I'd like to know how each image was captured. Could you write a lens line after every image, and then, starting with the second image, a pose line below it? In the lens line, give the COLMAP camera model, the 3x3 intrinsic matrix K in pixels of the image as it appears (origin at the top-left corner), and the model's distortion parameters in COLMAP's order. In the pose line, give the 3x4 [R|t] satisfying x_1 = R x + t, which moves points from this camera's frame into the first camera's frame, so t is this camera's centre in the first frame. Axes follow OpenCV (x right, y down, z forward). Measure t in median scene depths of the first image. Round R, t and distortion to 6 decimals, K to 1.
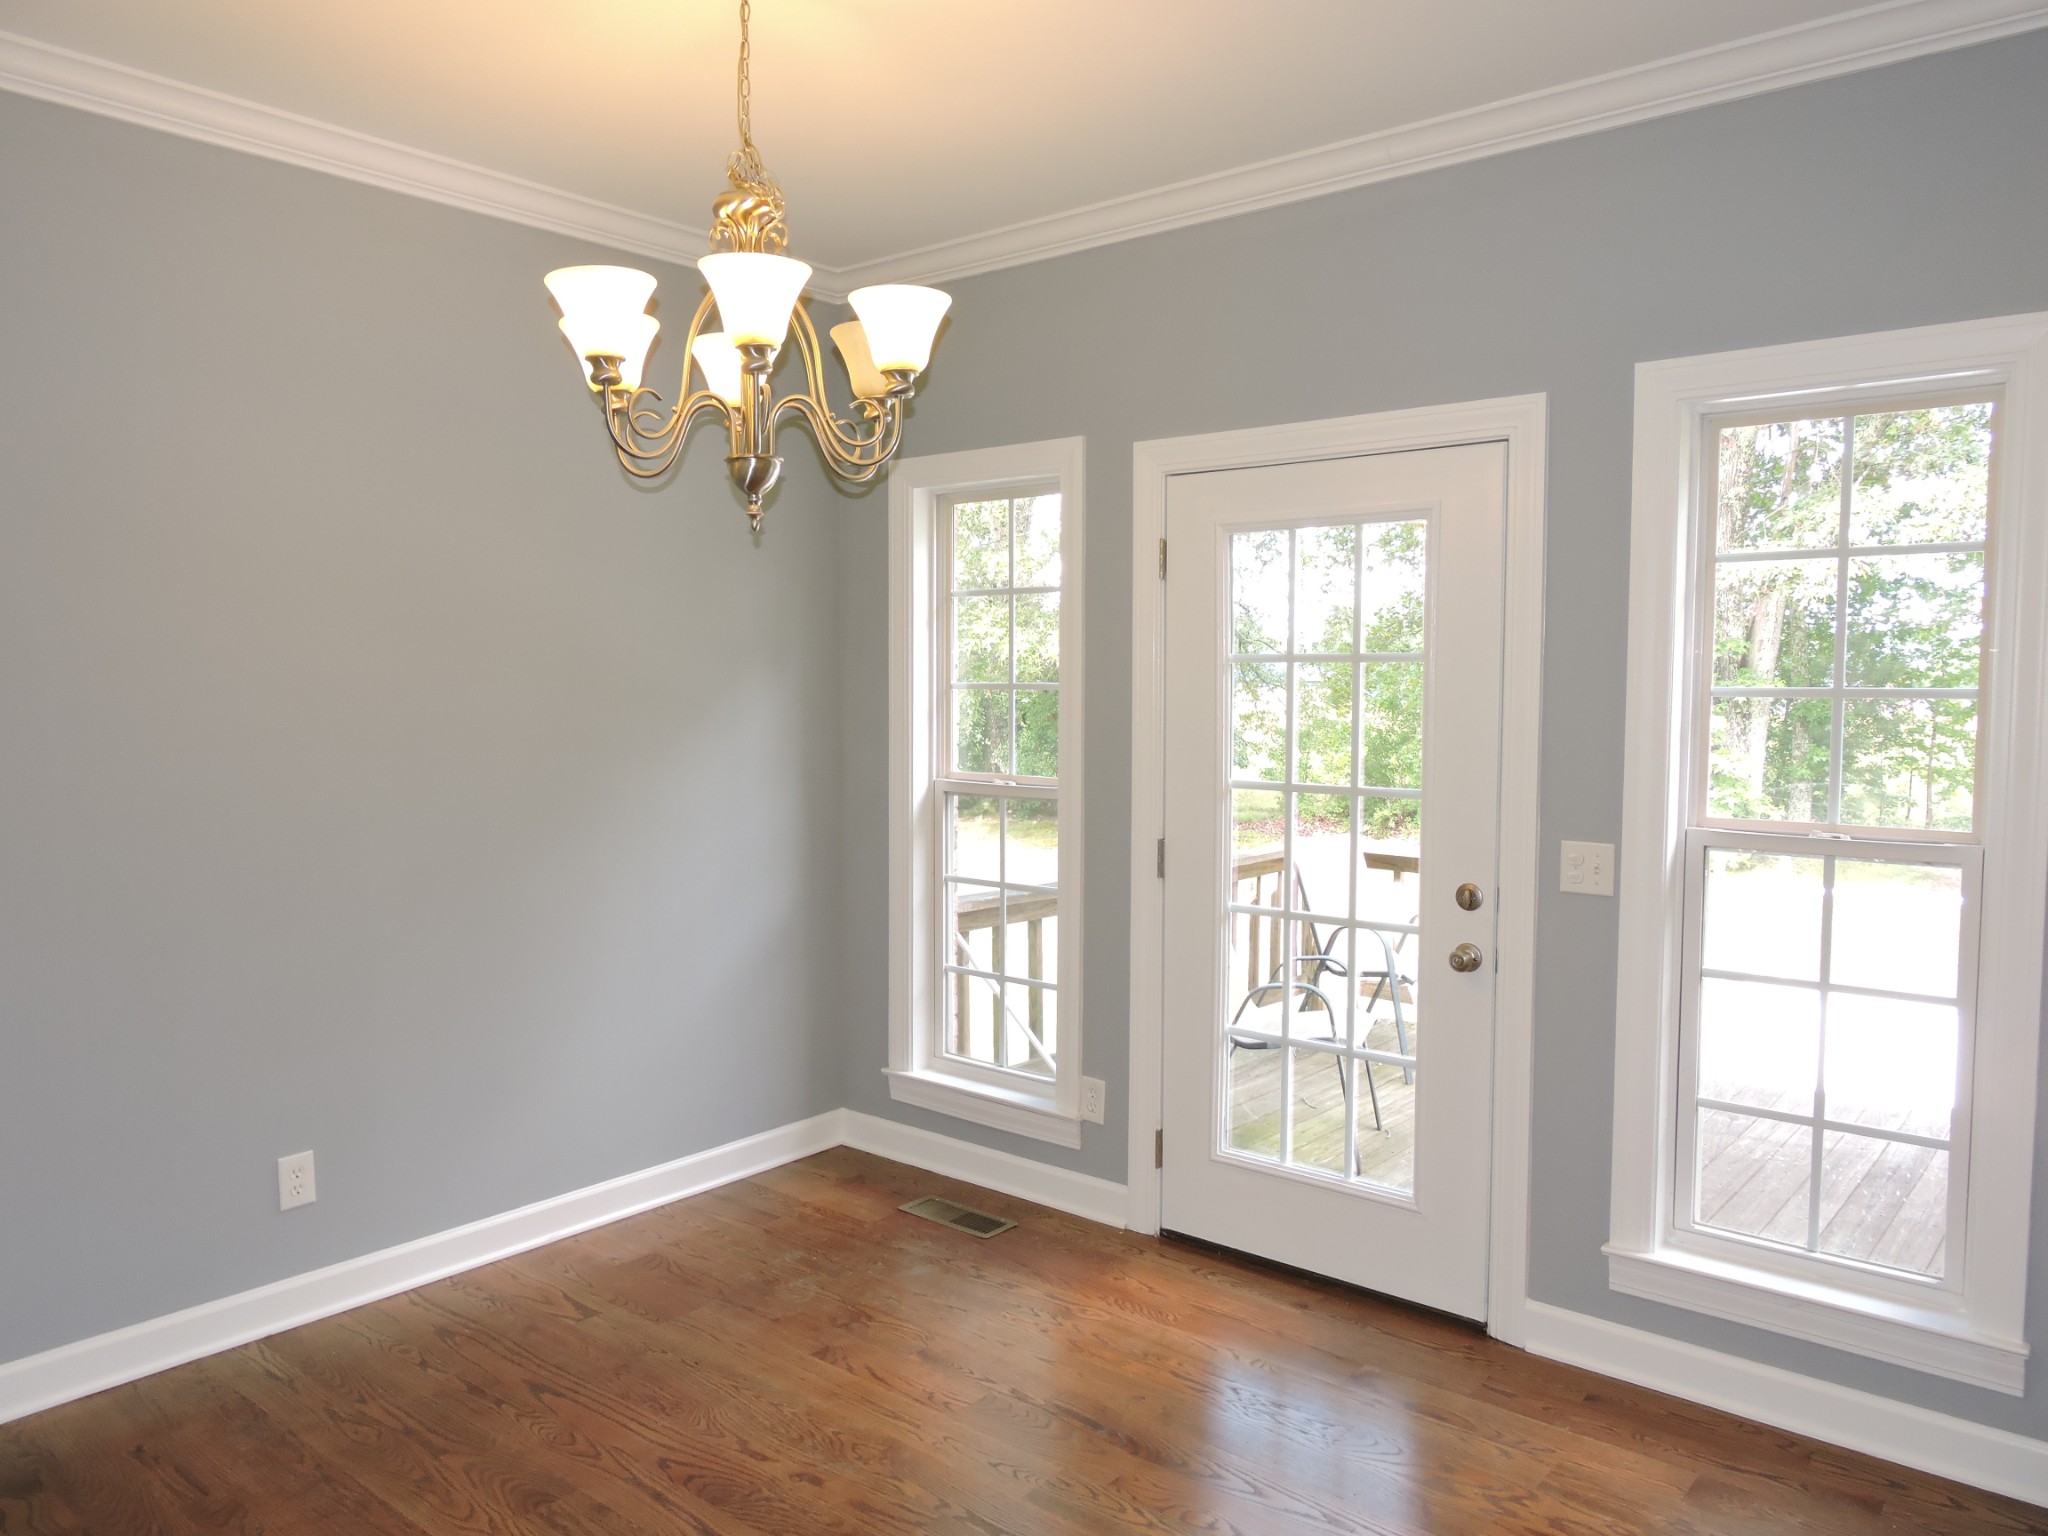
lens RADIAL K [[1456.1, 0, 1024.0], [0, 1456.1, 768.0], [0, 0, 1]] dist [-0.007959, 0.000512]
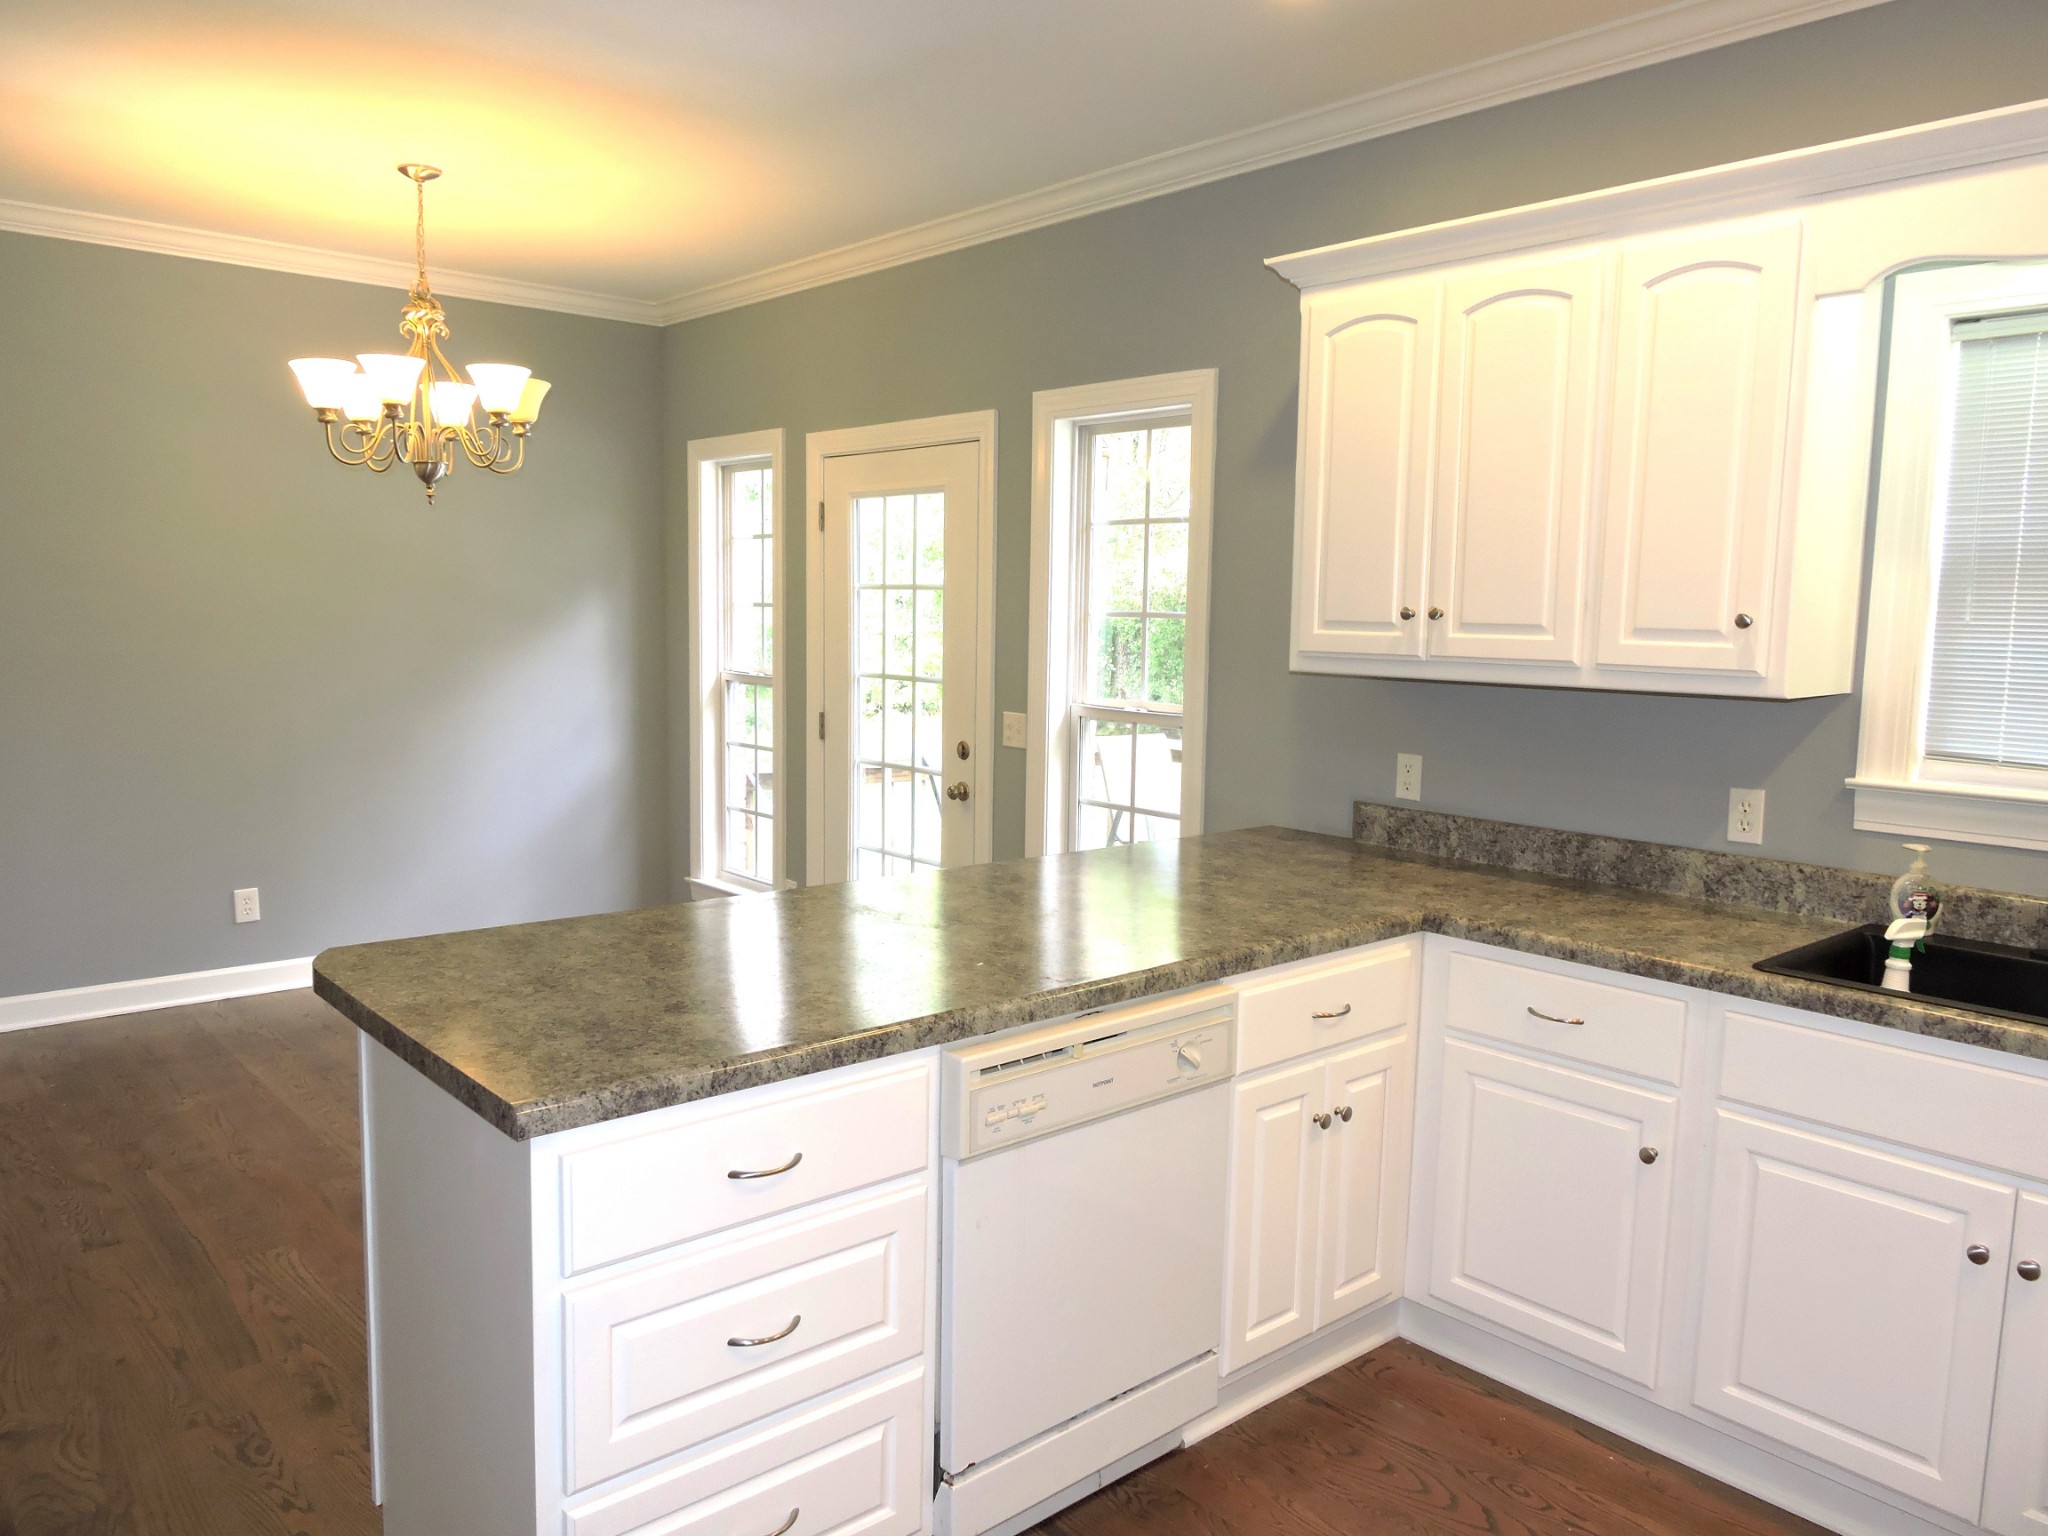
lens RADIAL K [[1495.4, 0, 1024.0], [0, 1495.4, 768.0], [0, 0, 1]] dist [0.003987, -0.001861]
pose [[0.987764, 0.035994, -0.151744, 0.519585], [-0.029002, 0.998424, 0.048041, 0.027448], [0.153234, -0.043053, 0.987252, -0.428130]]
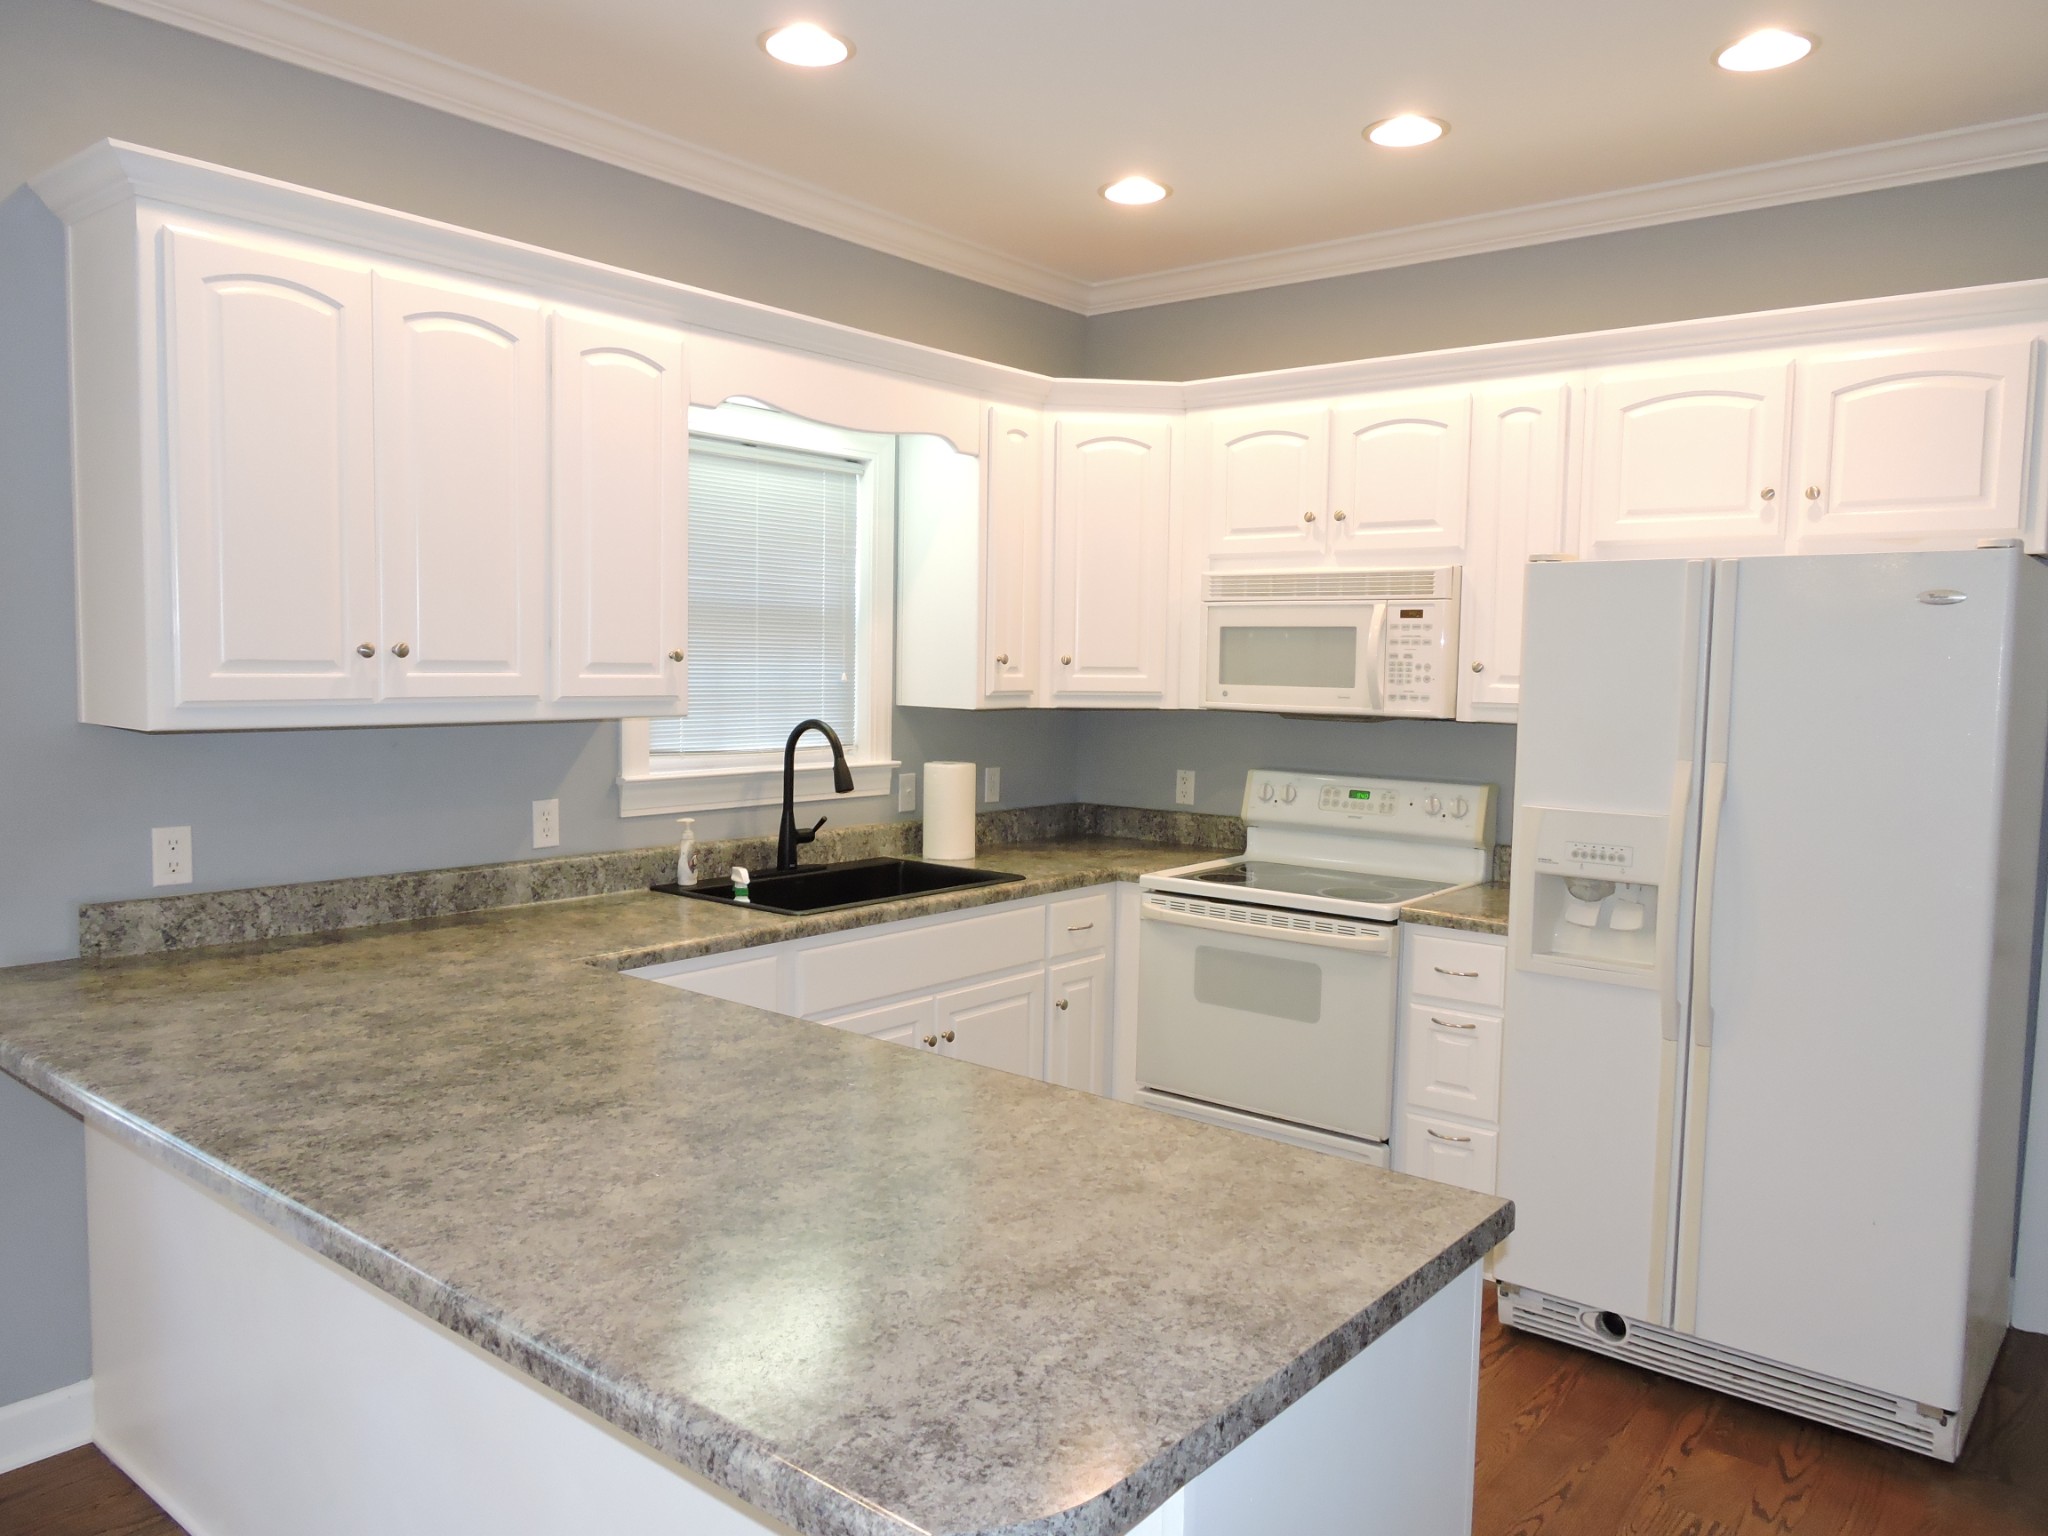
lens RADIAL K [[1456.1, 0, 1024.0], [0, 1456.1, 768.0], [0, 0, 1]] dist [-0.007959, 0.000512]
pose [[-0.008282, -0.073326, 0.997274, -3.623209], [0.044951, 0.996272, 0.073625, -0.193928], [-0.998955, 0.045439, -0.004955, 3.275267]]
